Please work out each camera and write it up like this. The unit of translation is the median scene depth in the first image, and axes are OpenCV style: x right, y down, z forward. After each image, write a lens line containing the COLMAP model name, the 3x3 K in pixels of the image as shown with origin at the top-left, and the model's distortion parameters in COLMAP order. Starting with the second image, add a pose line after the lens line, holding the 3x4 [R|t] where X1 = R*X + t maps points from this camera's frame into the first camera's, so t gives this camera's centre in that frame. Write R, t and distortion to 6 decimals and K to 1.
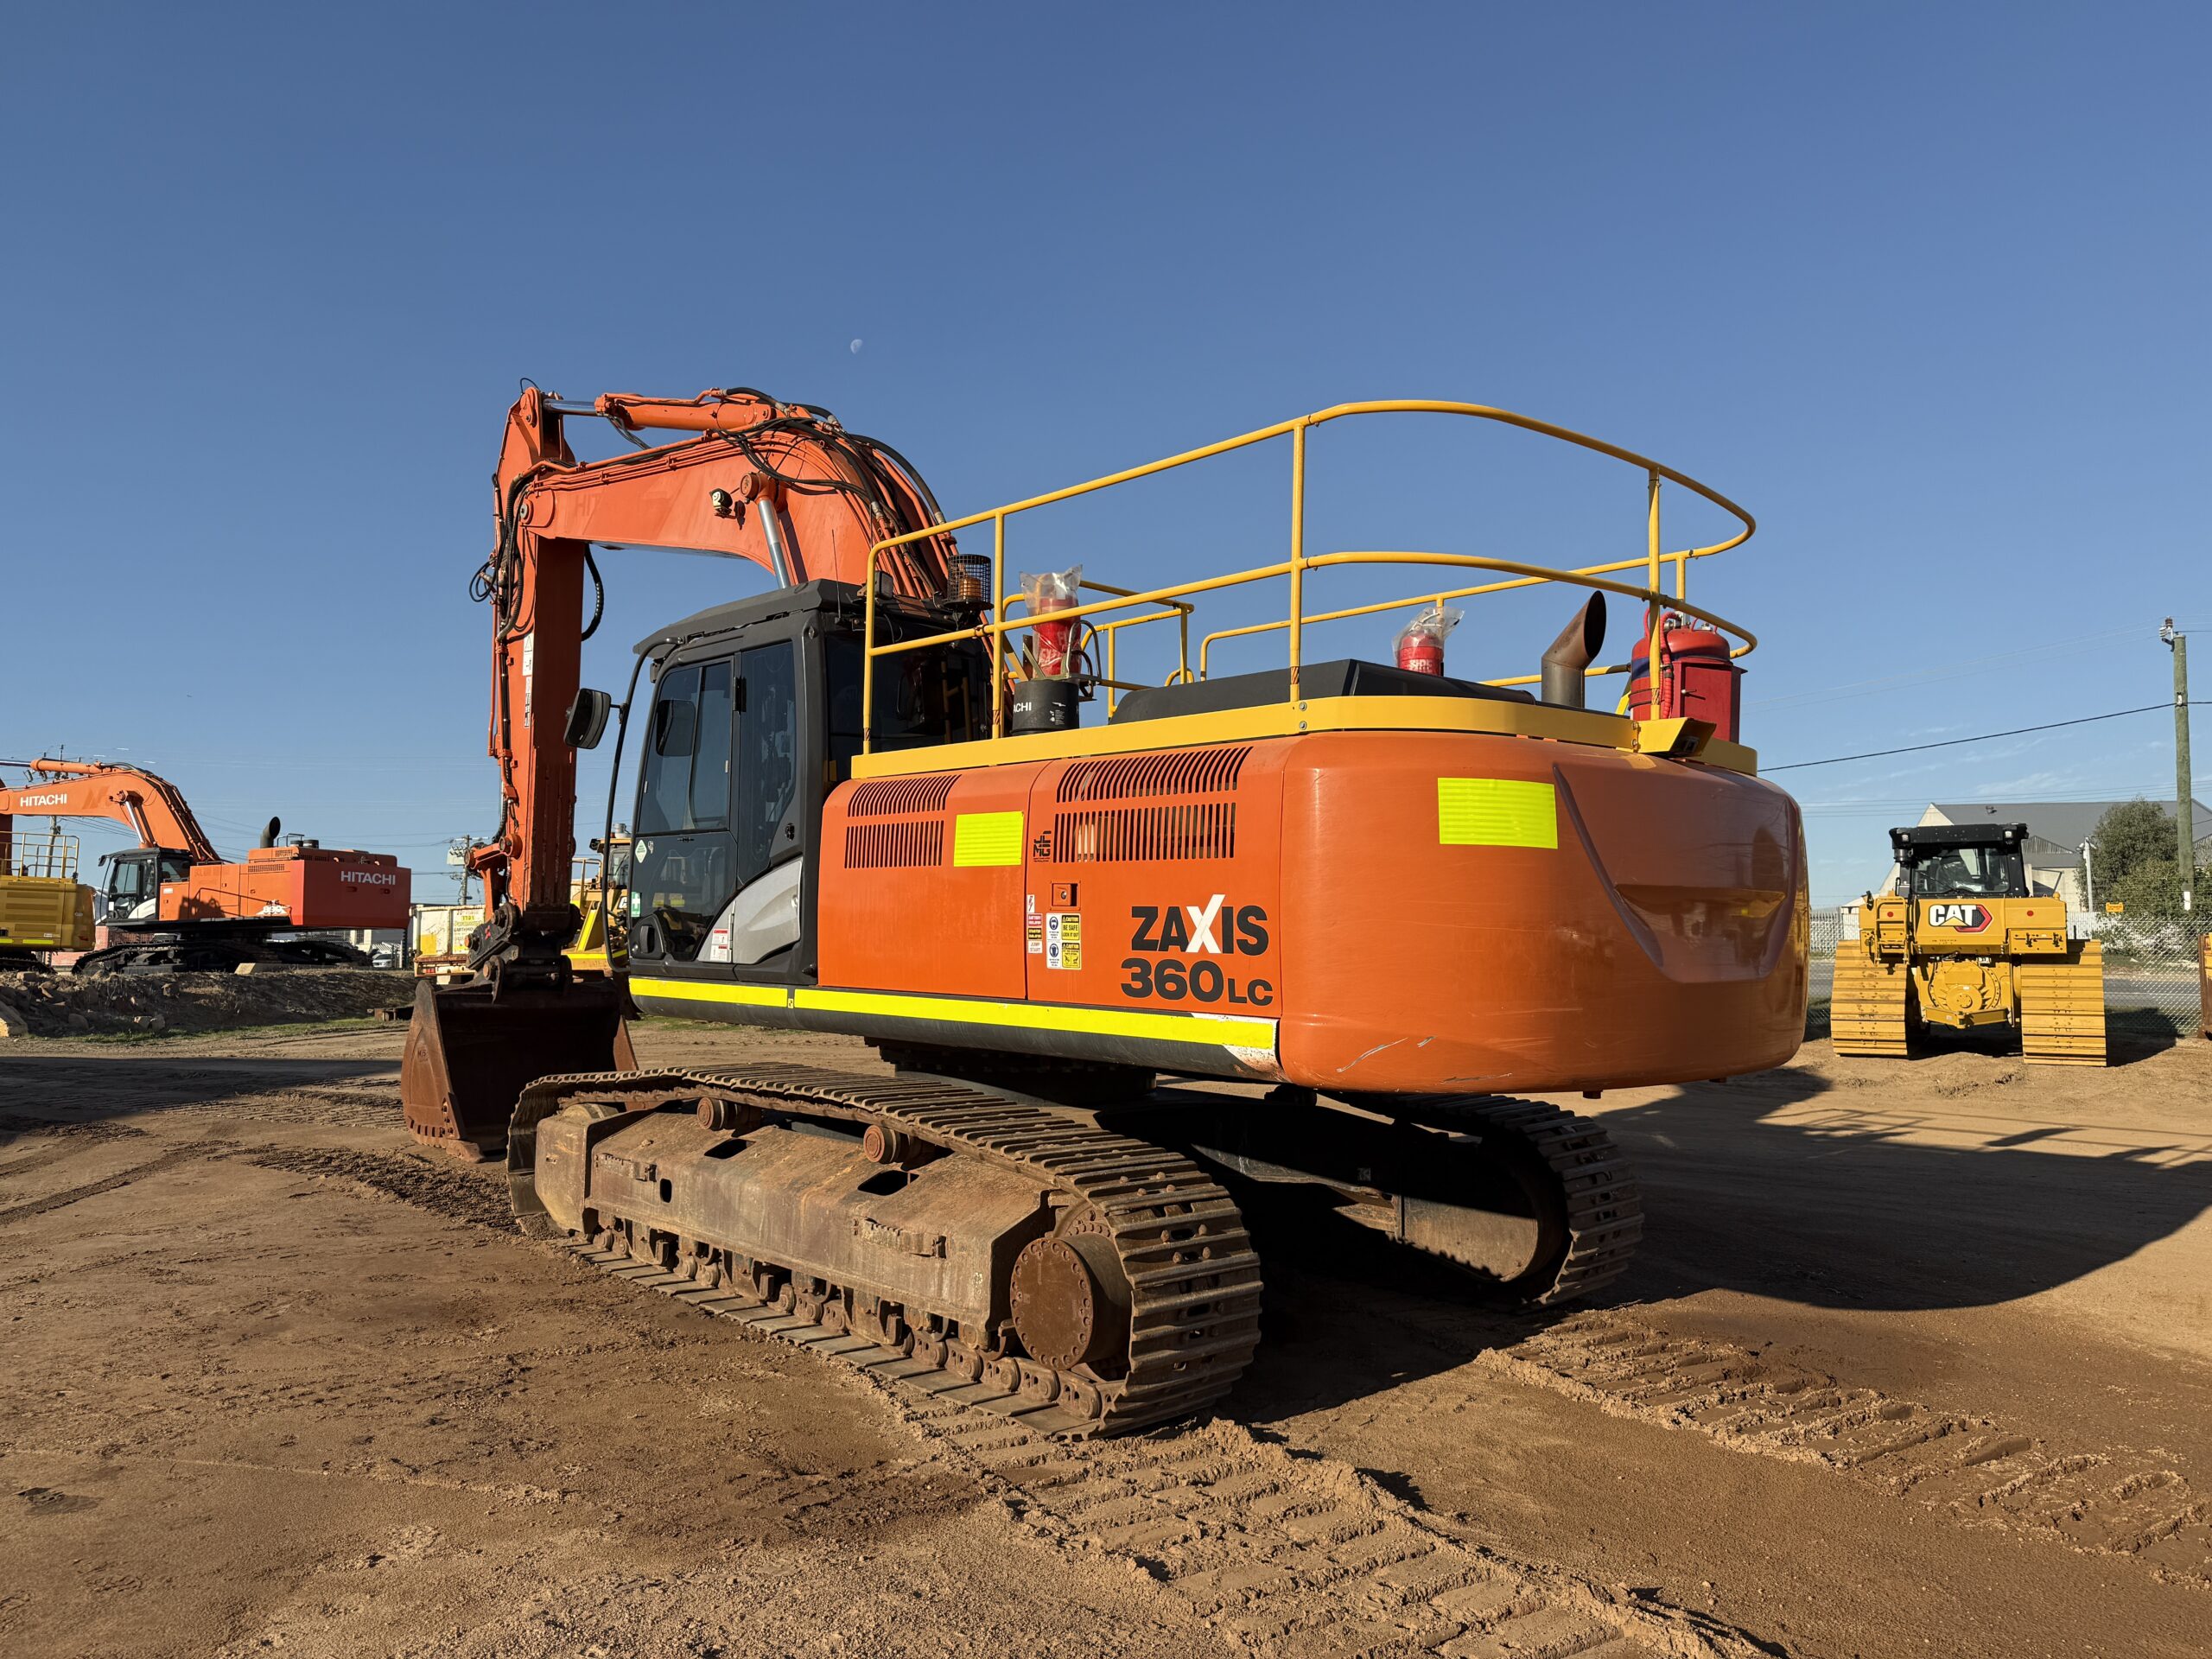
lens RADIAL K [[1562.1, 0, 1104.4], [0, 1562.1, 827.9], [0, 0, 1]] dist [0.045951, -0.057086]
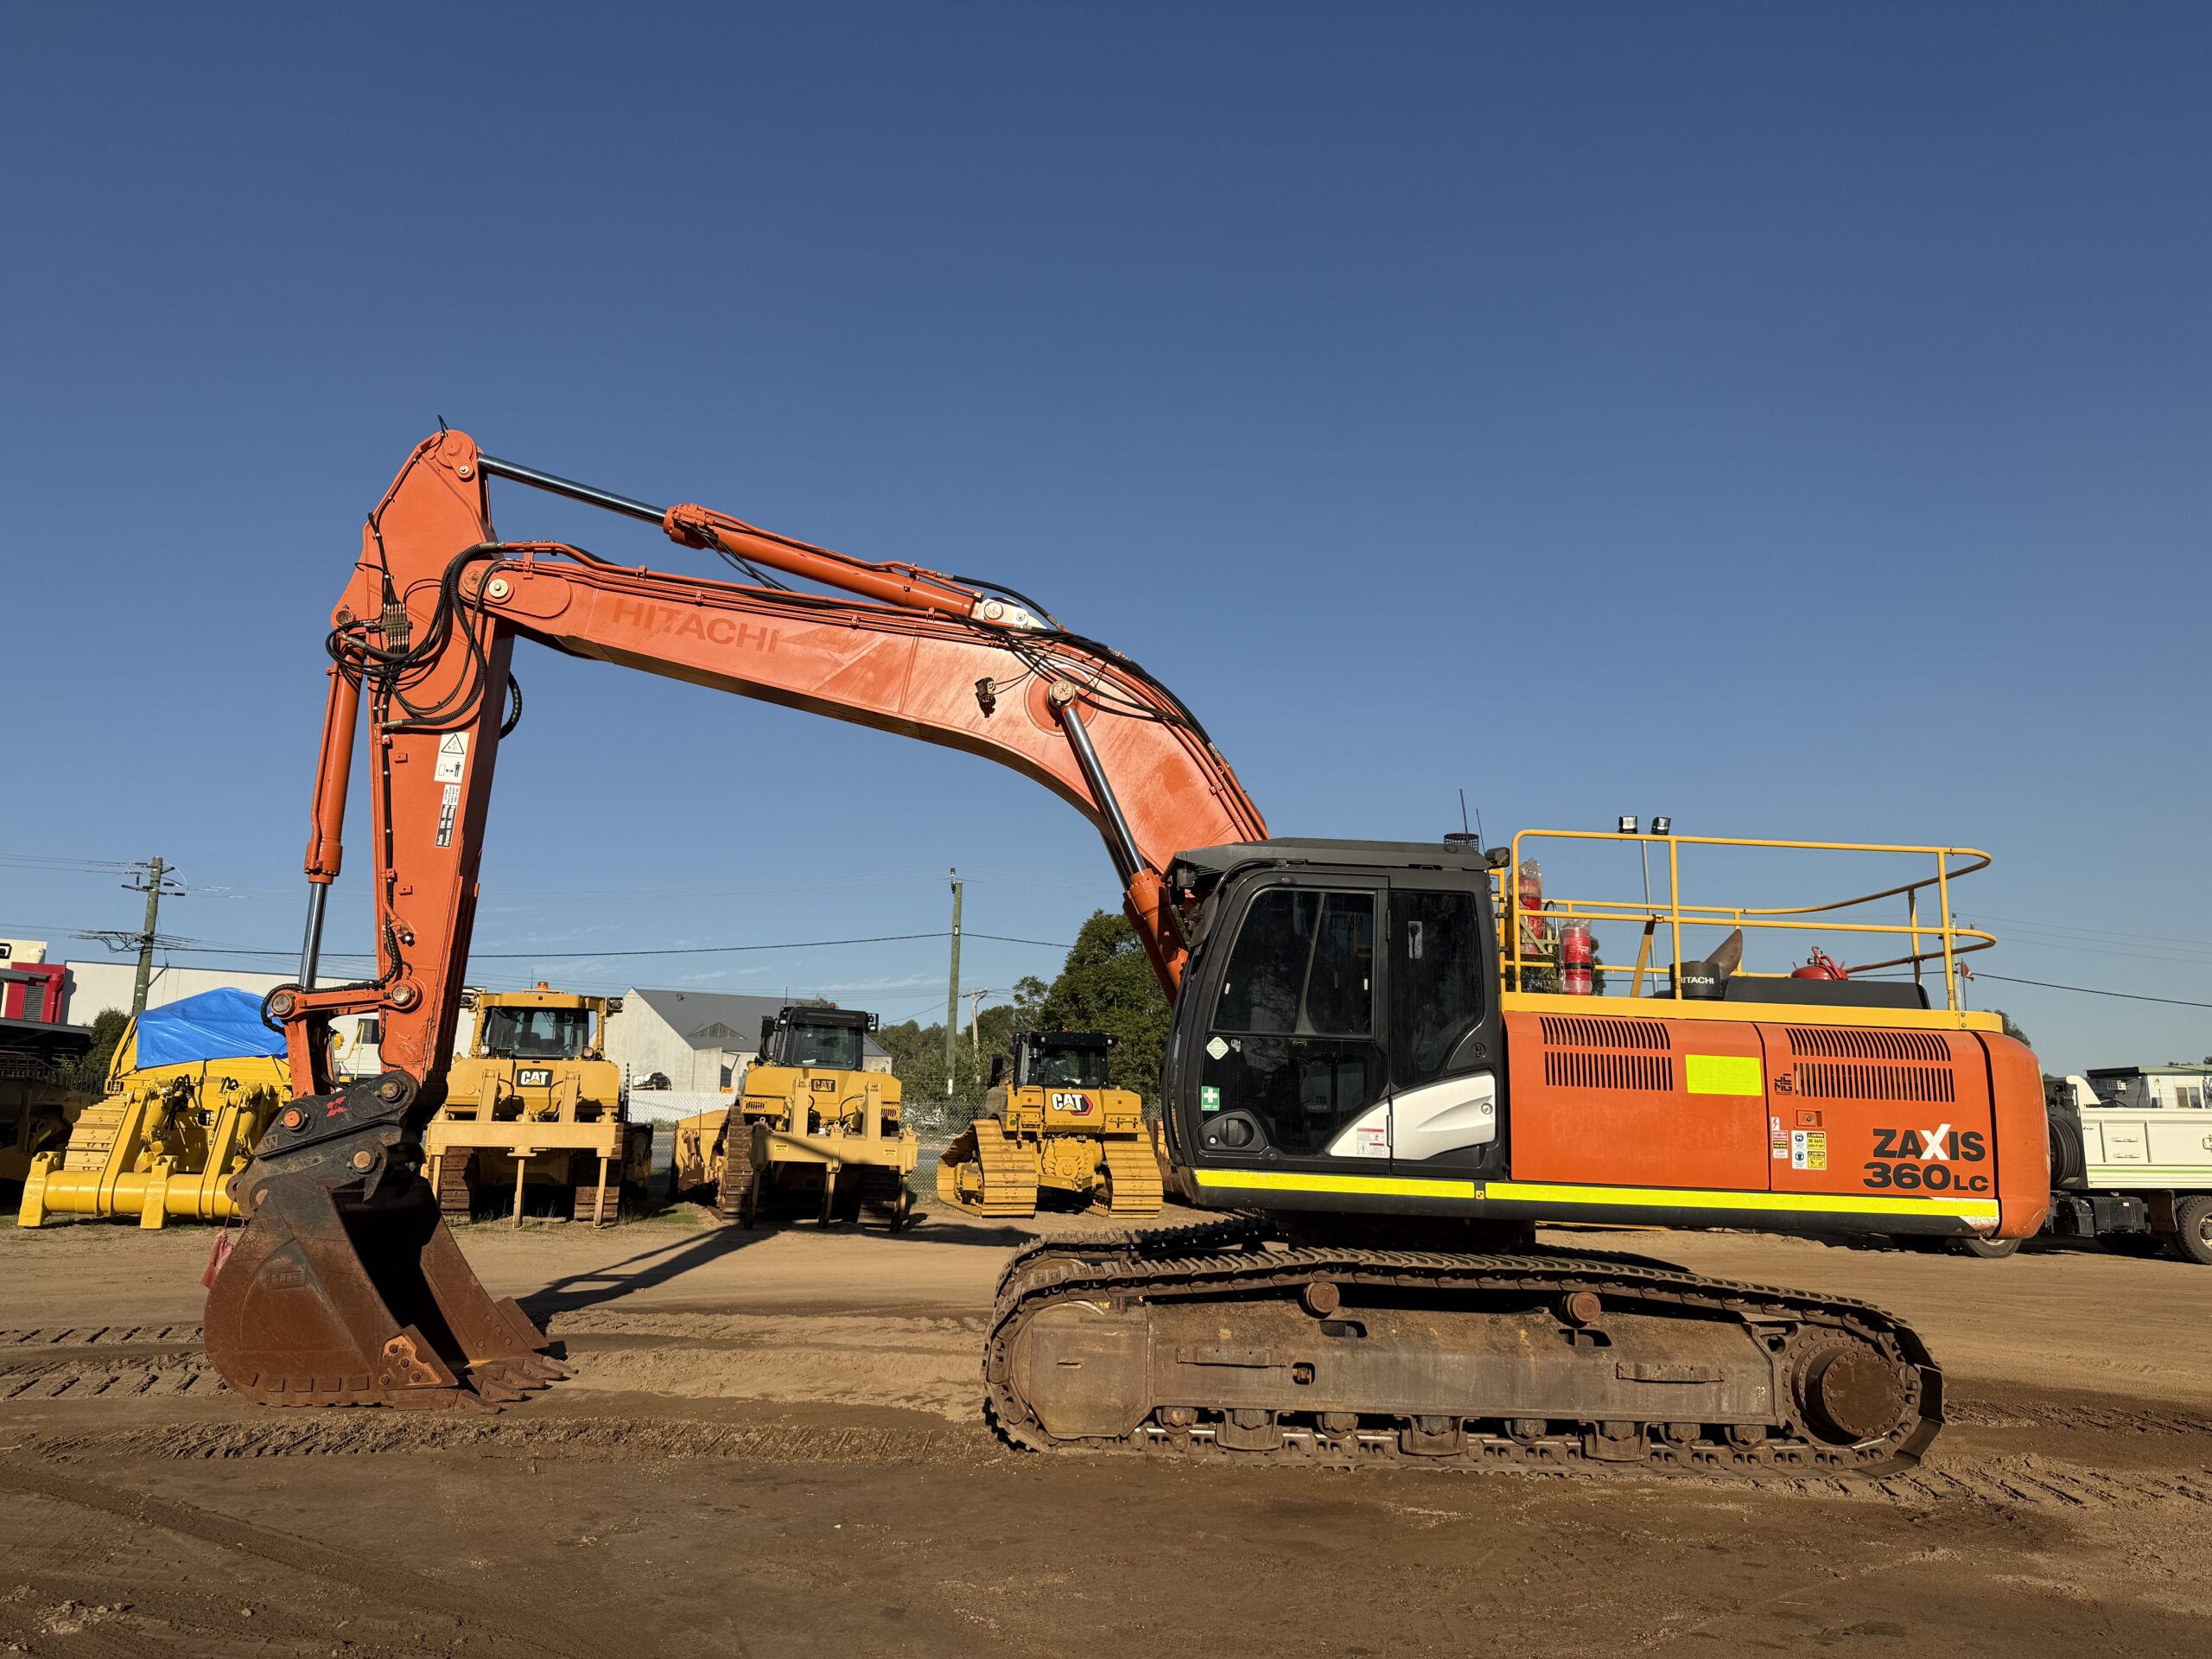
lens RADIAL K [[1562.1, 0, 1101.9], [0, 1562.1, 822.0], [0, 0, 1]] dist [0.045951, -0.057086]
pose [[0.658315, 0.152415, 0.737151, -1.587979], [-0.072651, 0.987580, -0.139313, 0.020753], [-0.749229, 0.038157, 0.661211, 0.480004]]
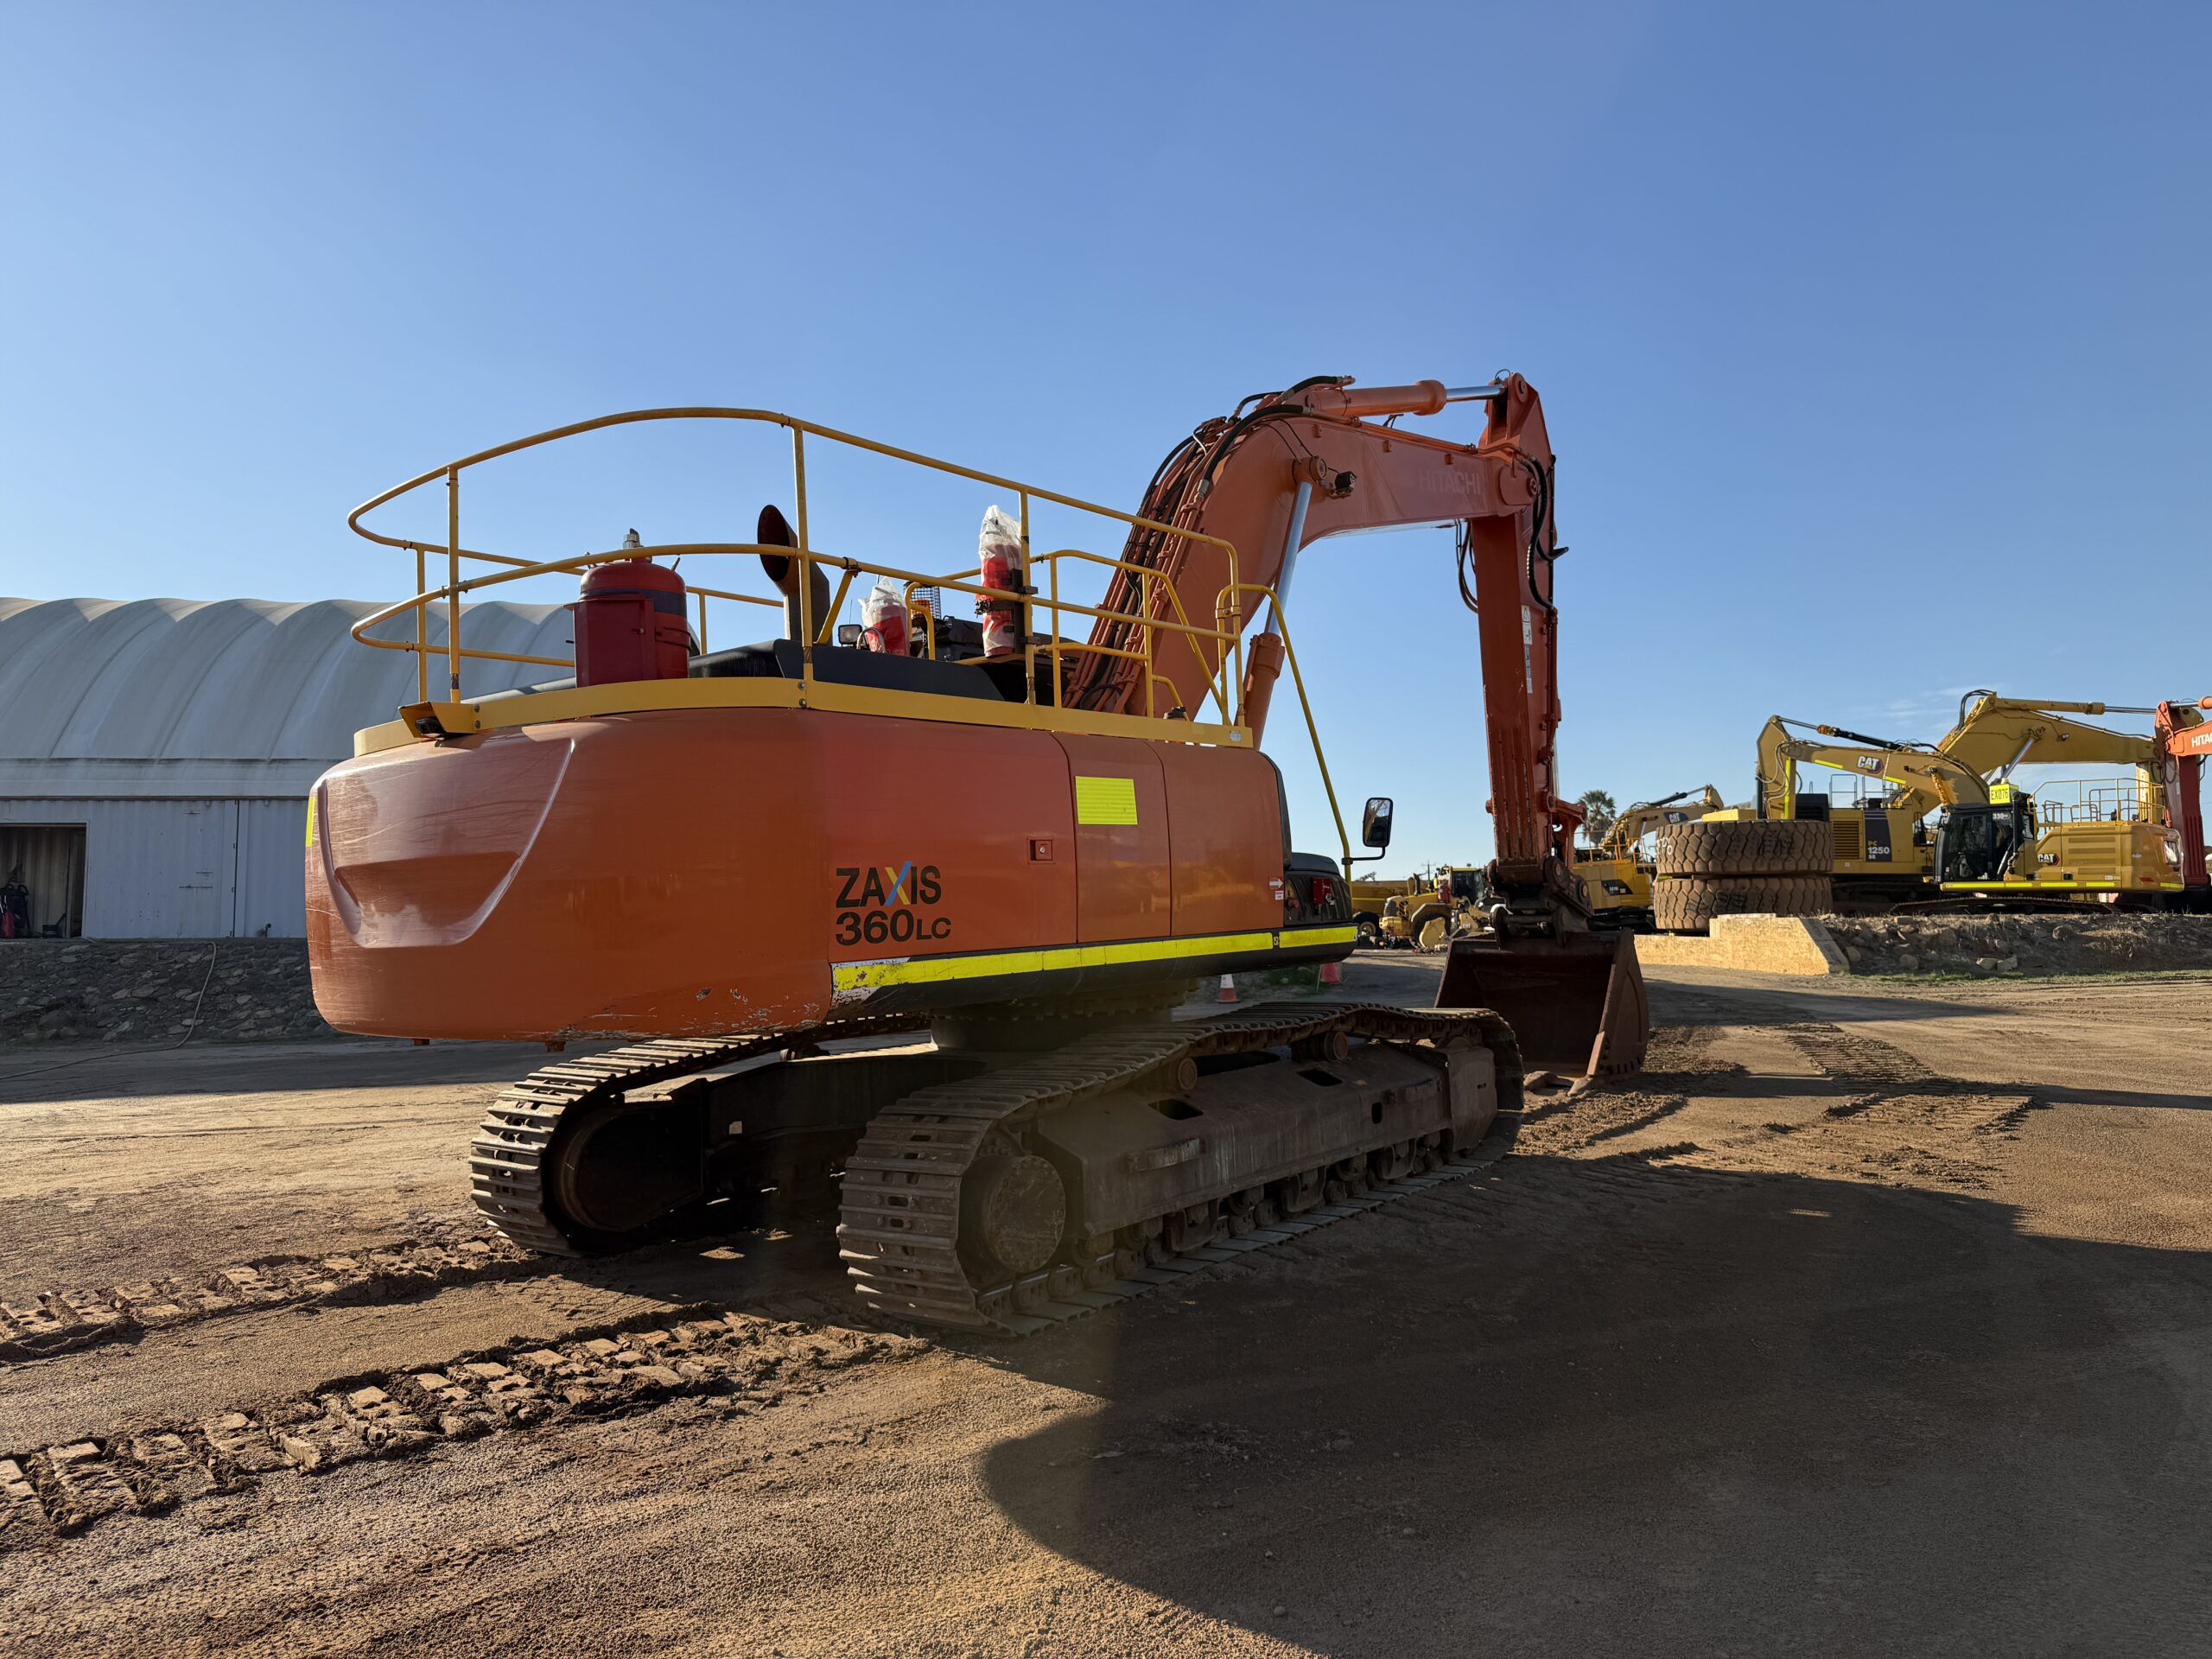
lens RADIAL K [[1562.1, 0, 1105.7], [0, 1562.1, 848.9], [0, 0, 1]] dist [0.045951, -0.057086]
pose [[0.150829, -0.051739, -0.987205, 1.145832], [0.103366, 0.993981, -0.036301, 0.107276], [0.983141, -0.096568, 0.155269, 1.180632]]
